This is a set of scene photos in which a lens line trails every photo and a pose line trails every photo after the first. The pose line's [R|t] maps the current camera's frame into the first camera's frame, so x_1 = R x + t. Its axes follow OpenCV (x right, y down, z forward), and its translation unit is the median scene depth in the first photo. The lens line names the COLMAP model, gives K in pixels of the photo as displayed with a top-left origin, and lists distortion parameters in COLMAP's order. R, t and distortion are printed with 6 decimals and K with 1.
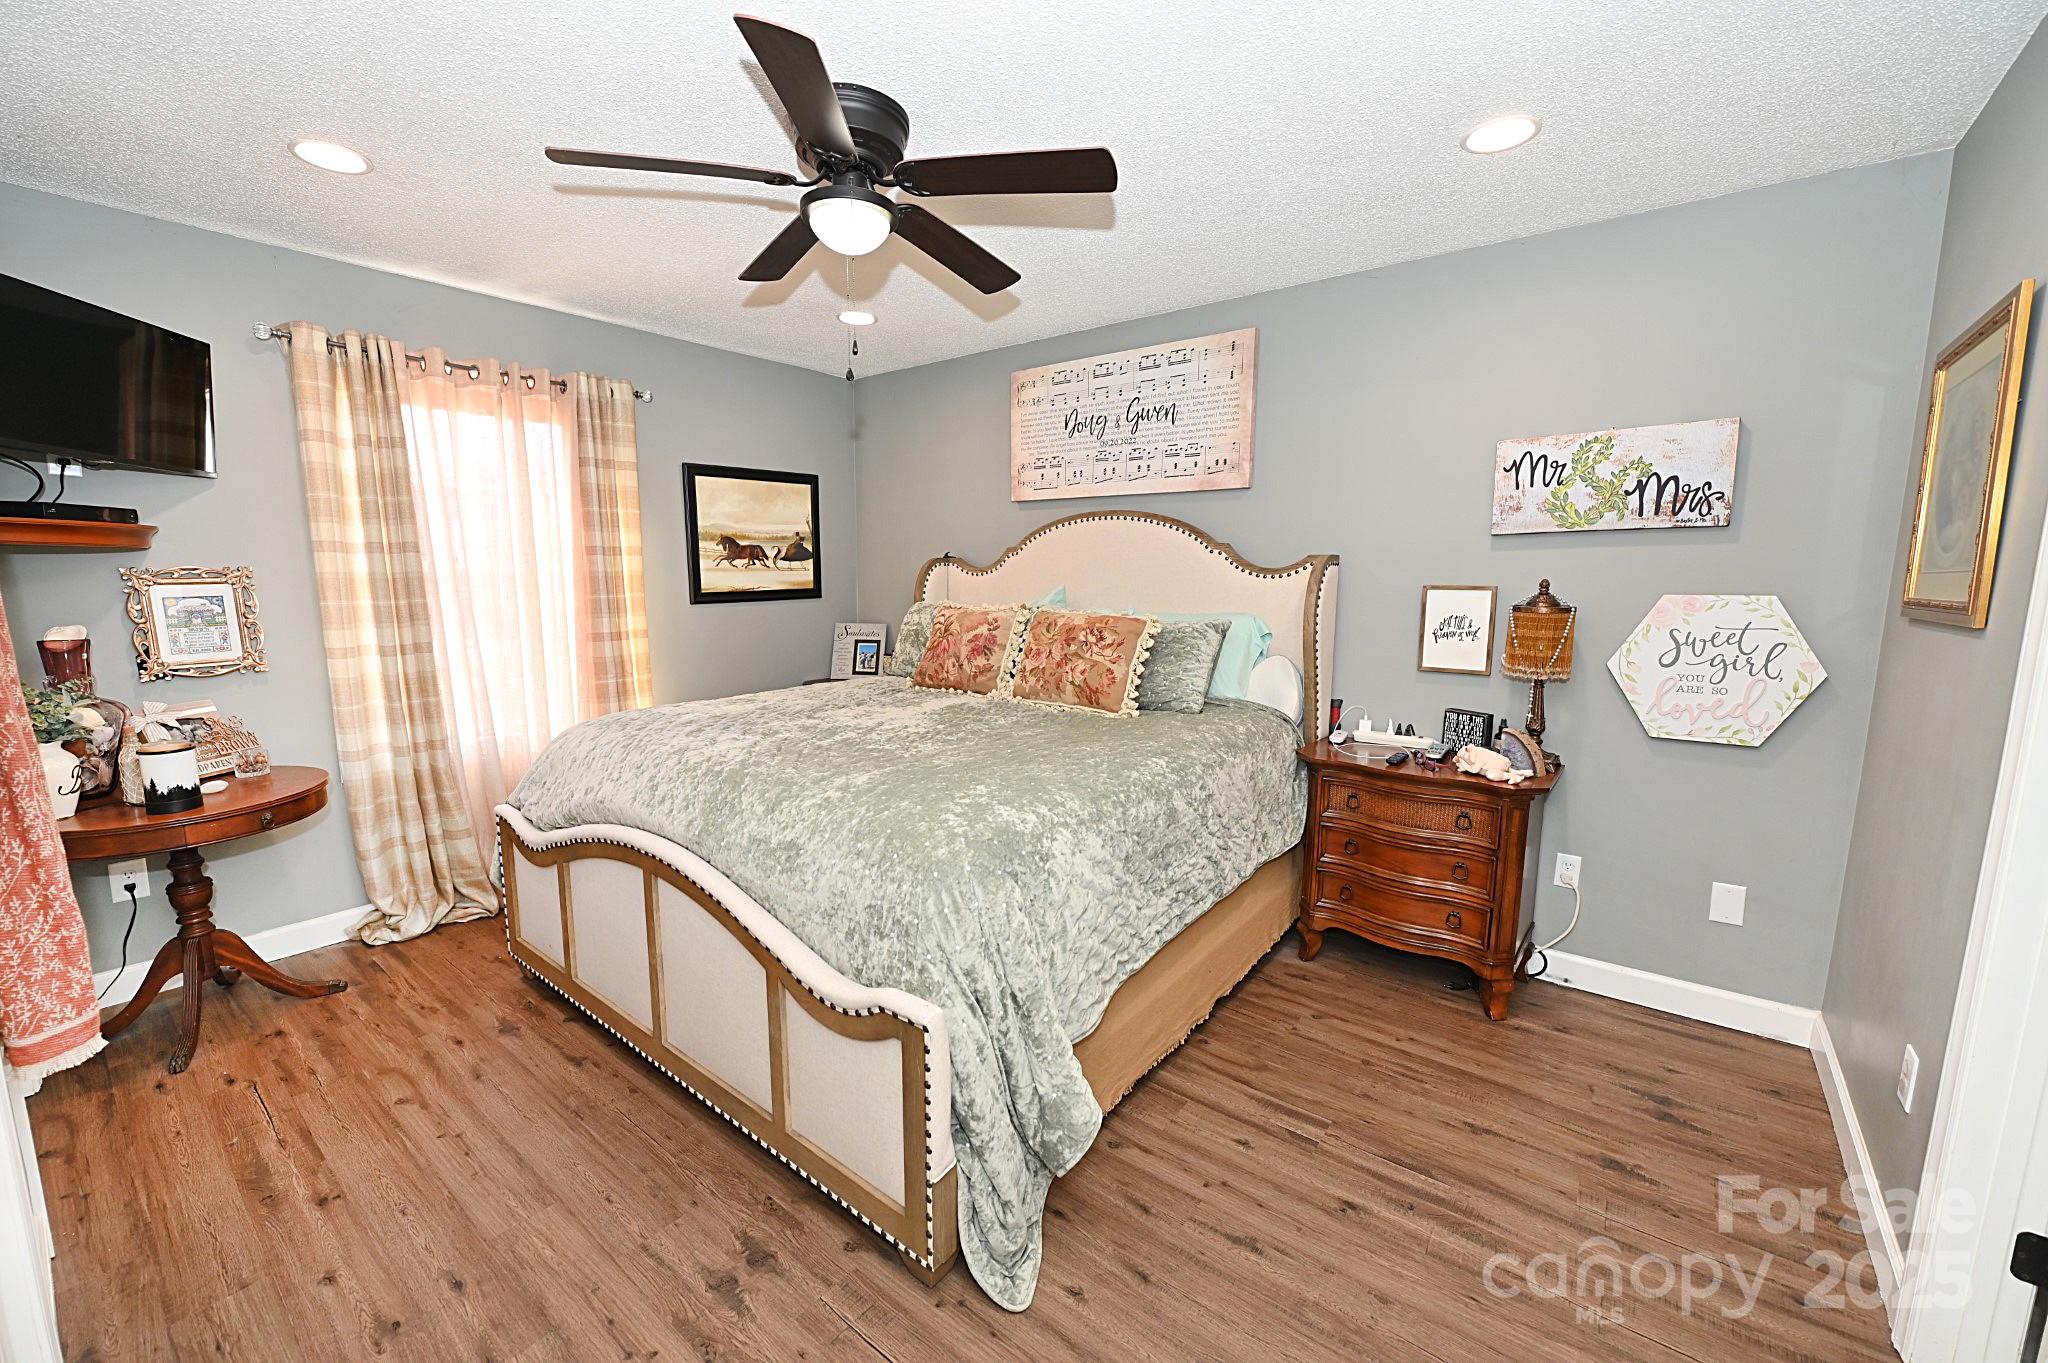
lens RADIAL K [[811.6, 0, 1024.1], [0, 811.6, 682.6], [0, 0, 1]] dist [-0.007785, -0.000874]
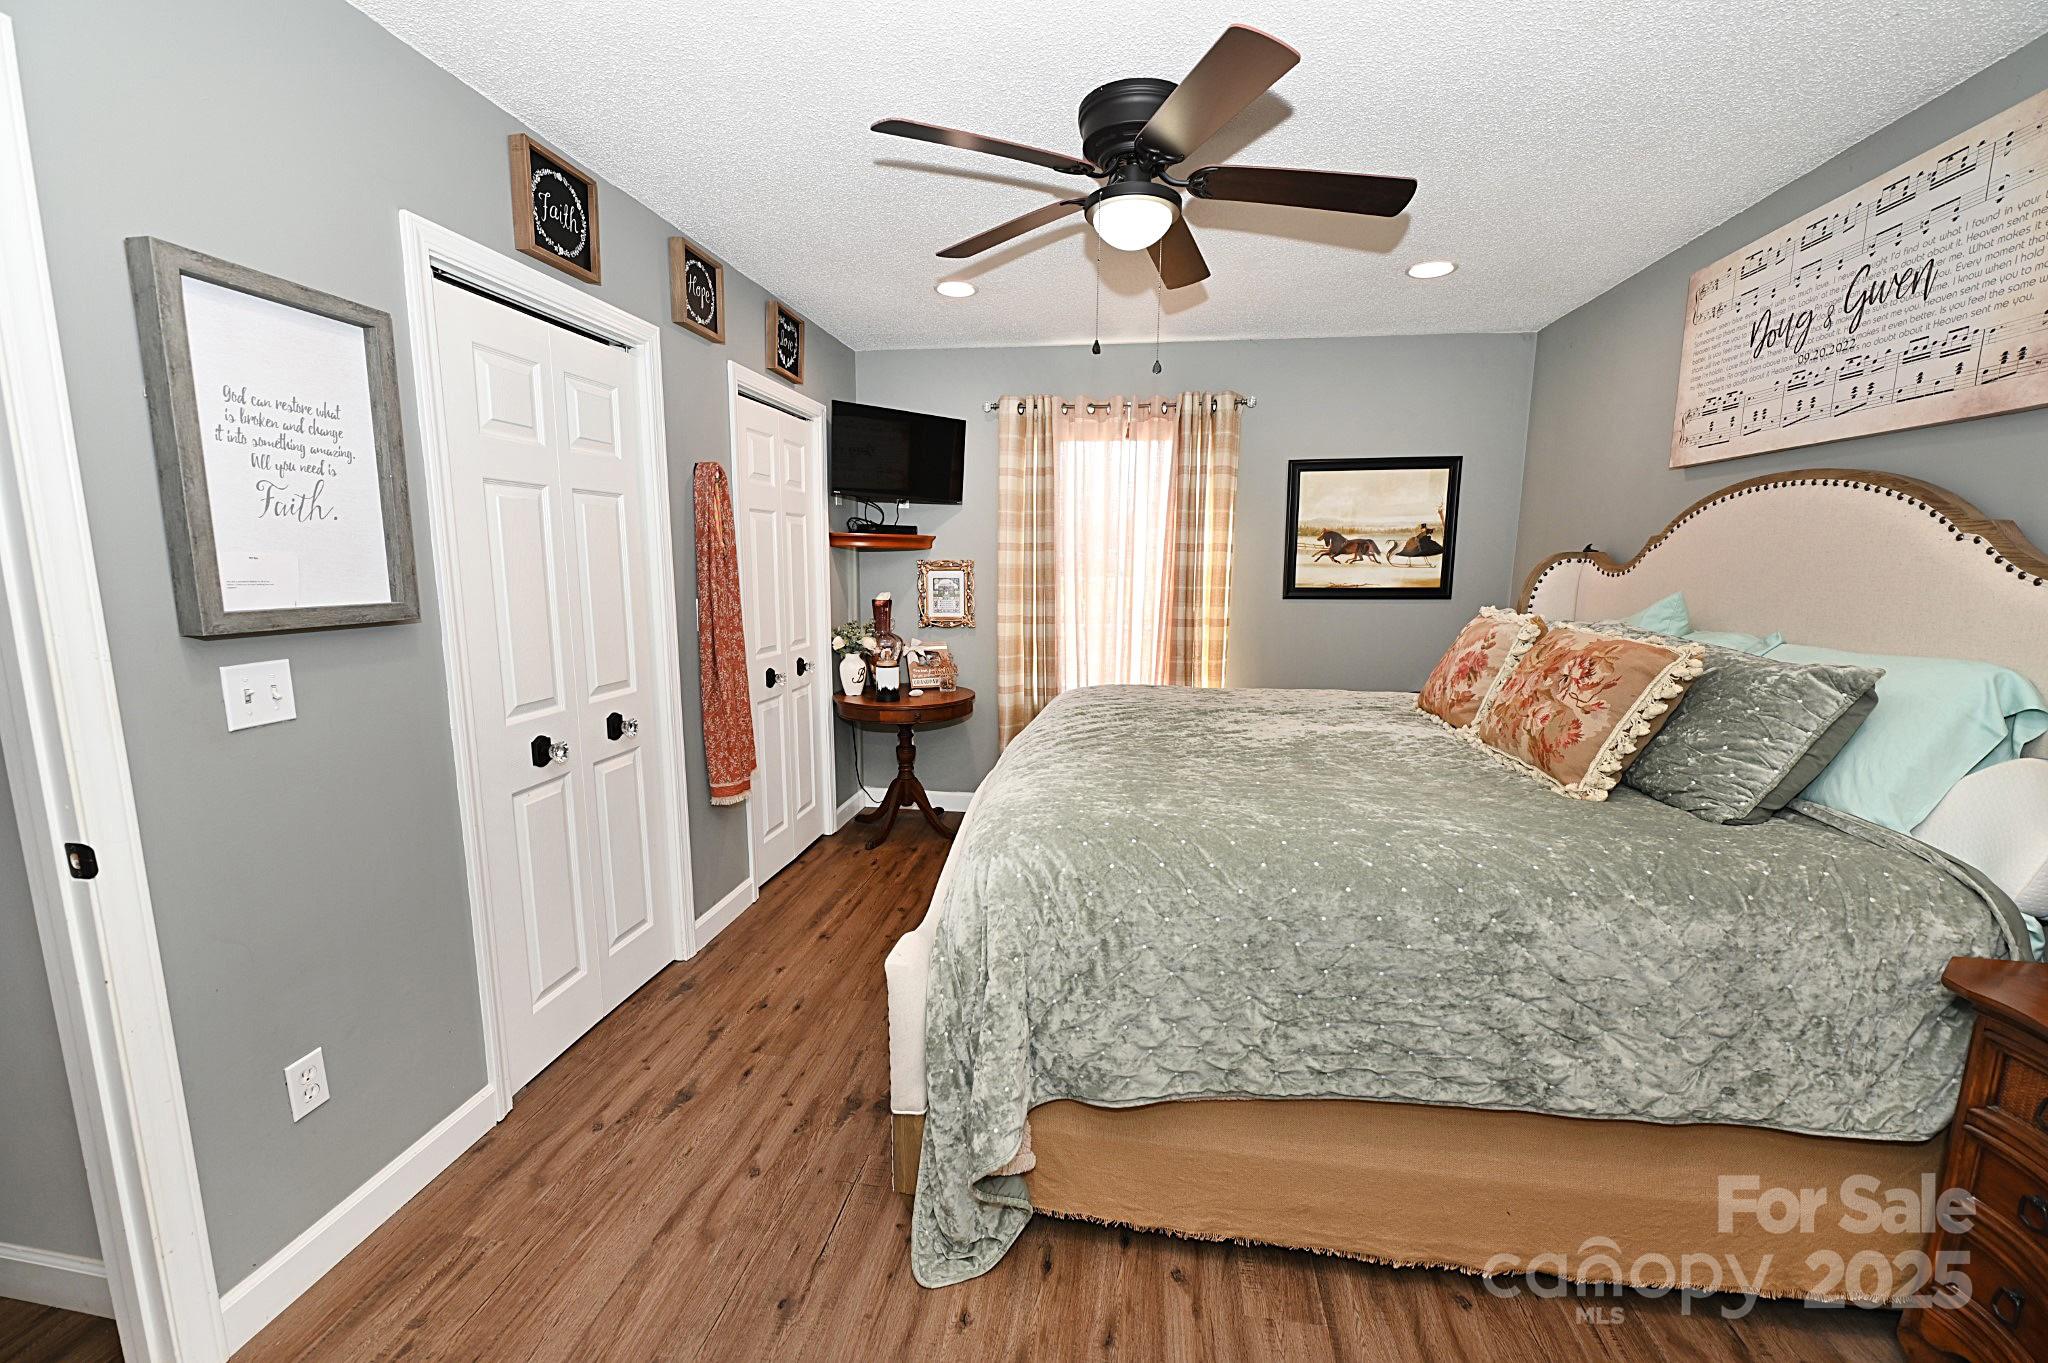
lens RADIAL K [[811.6, 0, 1023.0], [0, 811.6, 685.5], [0, 0, 1]] dist [-0.007785, -0.000874]
pose [[0.494221, 0.134573, -0.858857, 0.365895], [-0.127223, 0.988505, 0.081678, -0.034025], [0.859977, 0.068899, 0.505661, 0.233548]]
